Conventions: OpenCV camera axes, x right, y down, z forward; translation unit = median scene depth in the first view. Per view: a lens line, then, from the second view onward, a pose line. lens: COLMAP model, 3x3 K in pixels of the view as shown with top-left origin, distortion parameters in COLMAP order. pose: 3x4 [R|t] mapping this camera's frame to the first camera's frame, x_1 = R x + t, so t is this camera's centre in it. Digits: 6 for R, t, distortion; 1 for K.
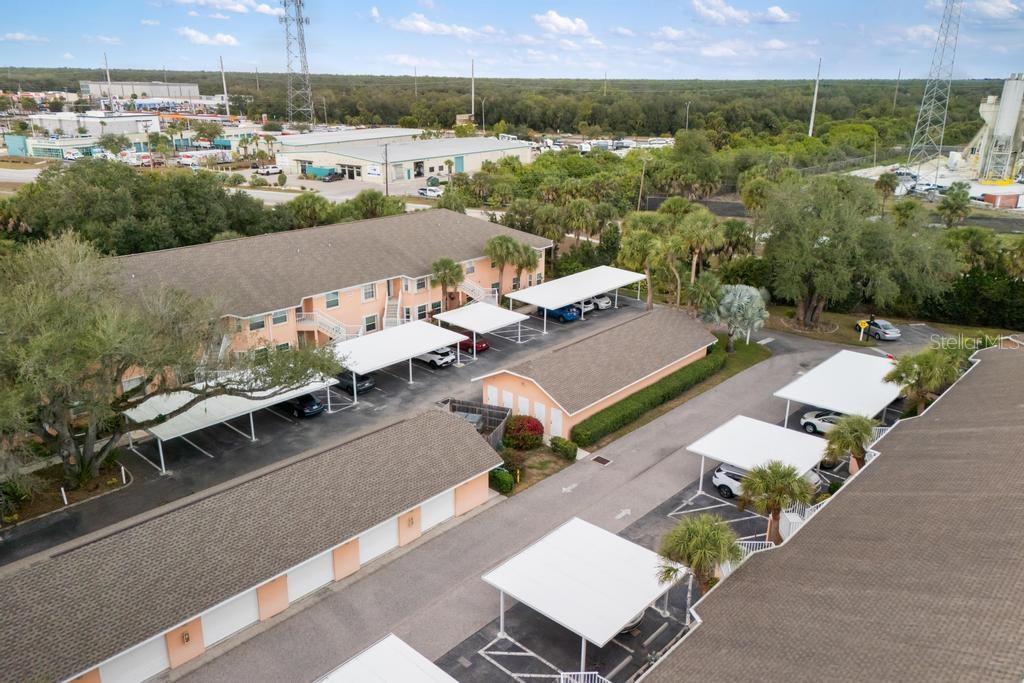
lens RADIAL K [[713.9, 0, 512.0], [0, 713.9, 341.5], [0, 0, 1]] dist [0.000653, -0.002924]
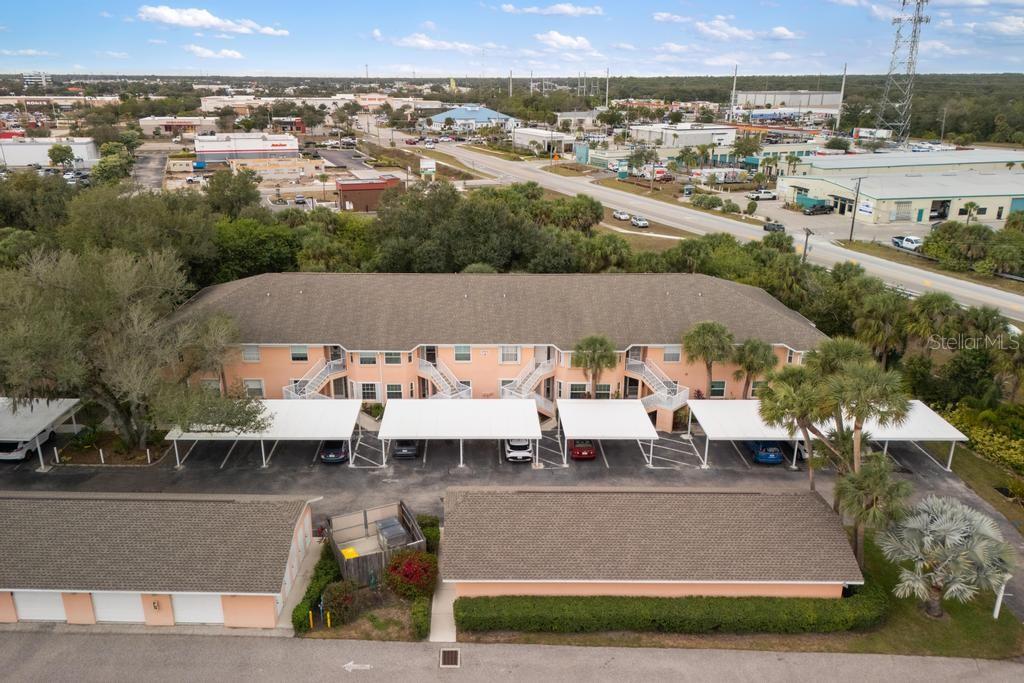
lens RADIAL K [[720.9, 0, 511.7], [0, 720.9, 402.0], [0, 0, 1]] dist [0.040641, -0.030548]
pose [[0.668970, 0.282895, -0.687349, 0.466795], [-0.242385, 0.957218, 0.158062, -0.165648], [0.702658, 0.060865, 0.708920, 0.396360]]
